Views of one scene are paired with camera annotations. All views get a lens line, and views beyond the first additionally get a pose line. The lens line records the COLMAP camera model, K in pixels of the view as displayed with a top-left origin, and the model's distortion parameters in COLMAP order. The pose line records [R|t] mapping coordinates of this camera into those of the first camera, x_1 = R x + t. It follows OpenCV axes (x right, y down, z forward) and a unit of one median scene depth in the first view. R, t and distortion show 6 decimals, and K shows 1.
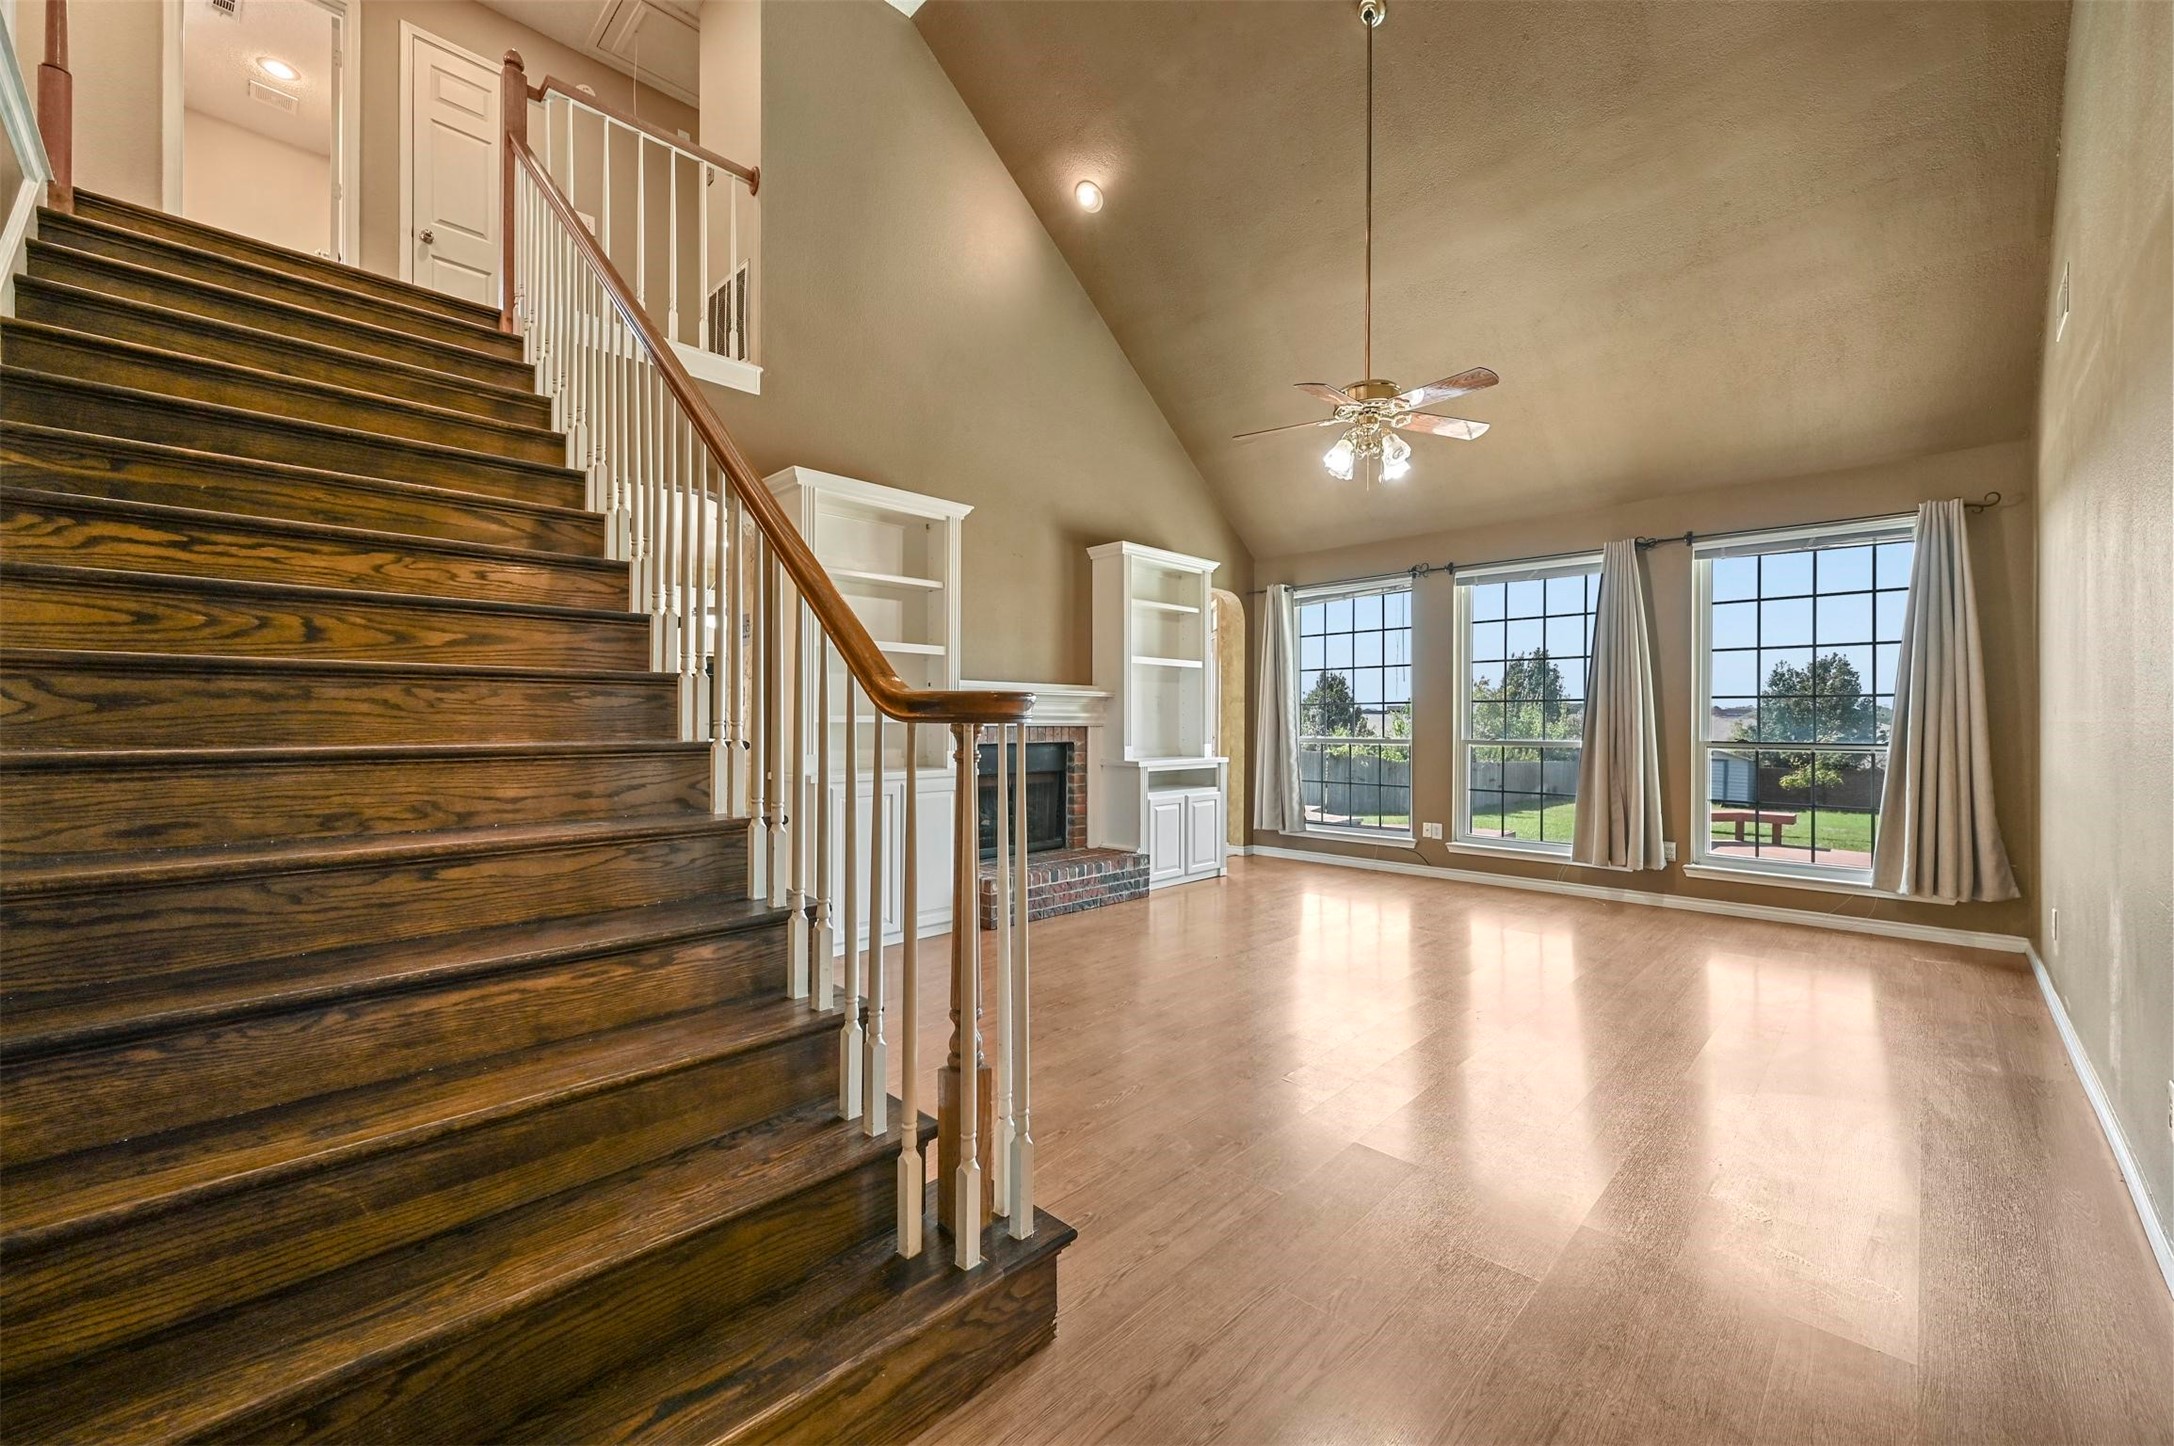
lens RADIAL K [[860.2, 0, 1087.1], [0, 860.2, 716.0], [0, 0, 1]] dist [-0.000619, -0.000014]
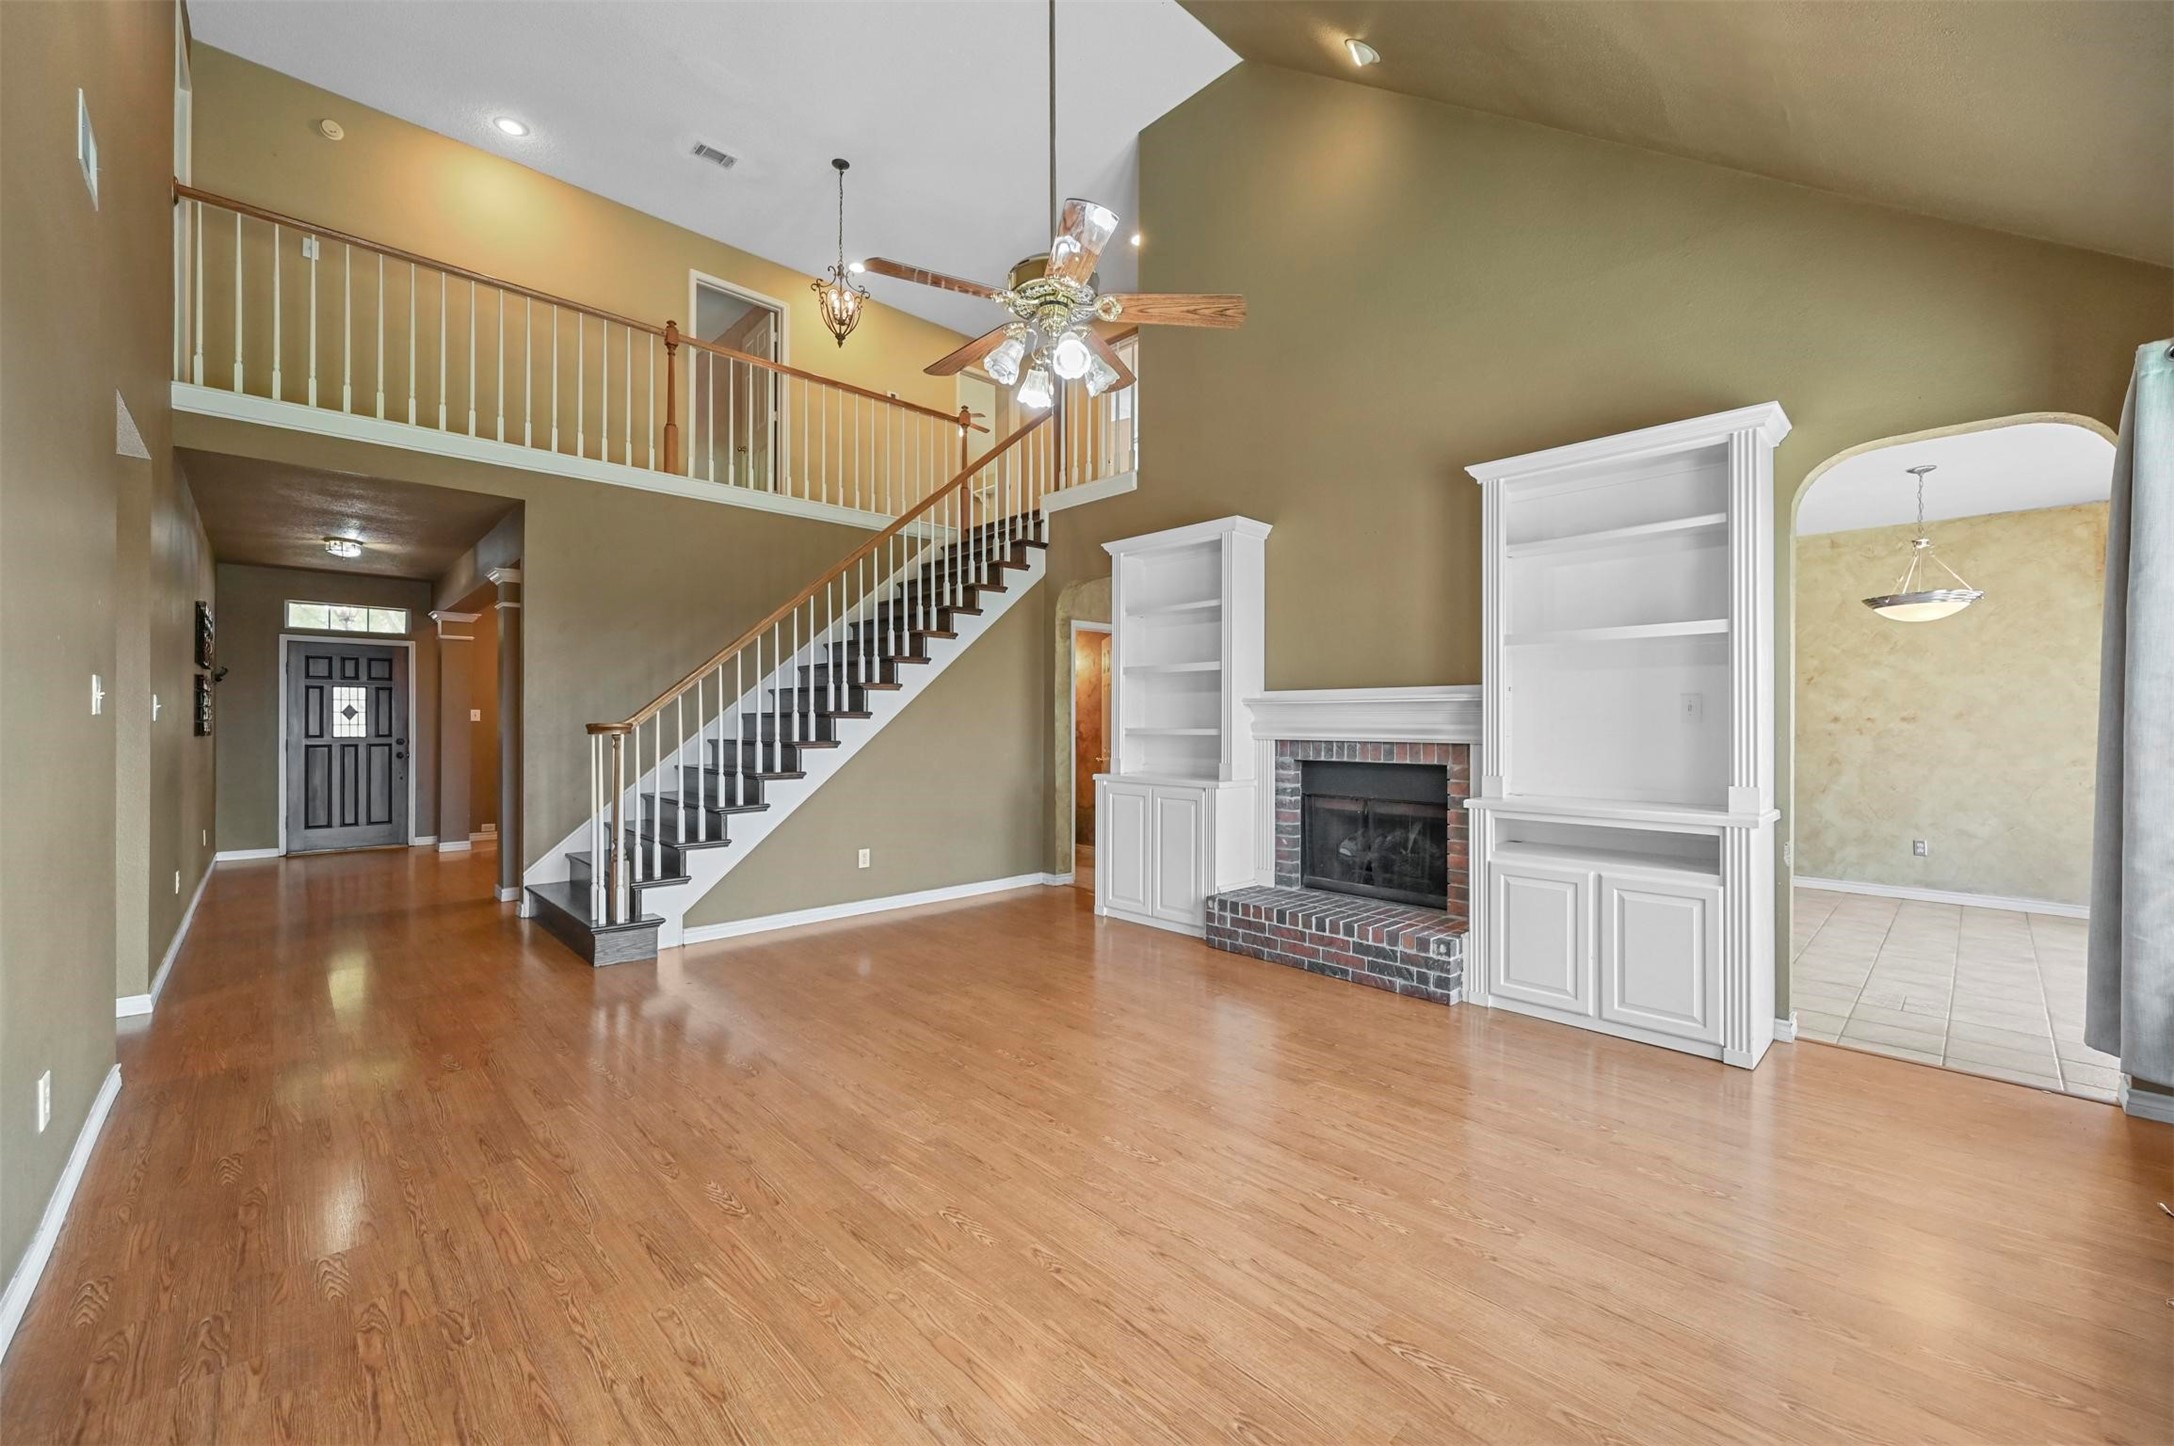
lens RADIAL K [[860.2, 0, 1087.1], [0, 860.2, 720.6], [0, 0, 1]] dist [-0.000619, -0.000014]
pose [[-0.024835, -0.002600, -0.999688, 0.725880], [-0.004543, 0.999987, -0.002488, -0.003281], [0.999681, 0.004480, -0.024846, 0.740189]]
